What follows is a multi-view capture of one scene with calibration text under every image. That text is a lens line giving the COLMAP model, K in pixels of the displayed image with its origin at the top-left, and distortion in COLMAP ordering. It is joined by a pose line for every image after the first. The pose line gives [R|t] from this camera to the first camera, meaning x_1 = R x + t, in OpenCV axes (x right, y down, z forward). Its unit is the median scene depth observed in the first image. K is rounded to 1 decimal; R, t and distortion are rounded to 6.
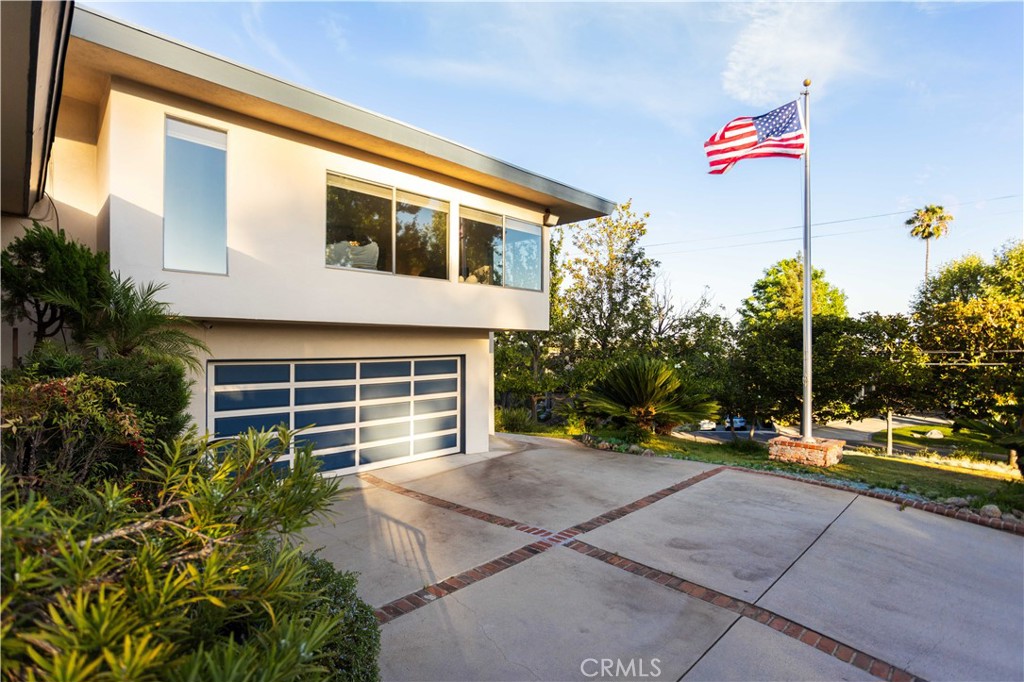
lens RADIAL K [[494.8, 0, 509.5], [0, 494.8, 344.4], [0, 0, 1]] dist [0.000877, 0.000790]
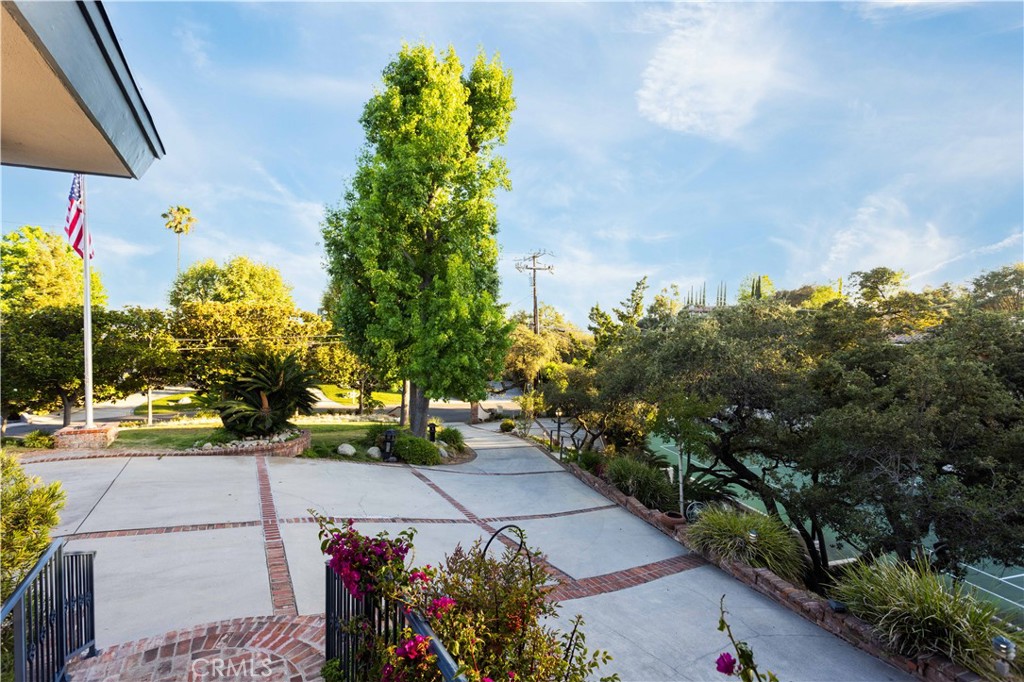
lens RADIAL K [[494.8, 0, 509.5], [0, 494.8, 344.4], [0, 0, 1]] dist [0.000877, 0.000790]
pose [[0.281670, -0.036643, 0.958811, -0.139190], [-0.020845, 0.998801, 0.044295, -0.044235], [-0.959285, -0.032463, 0.280569, -0.177215]]
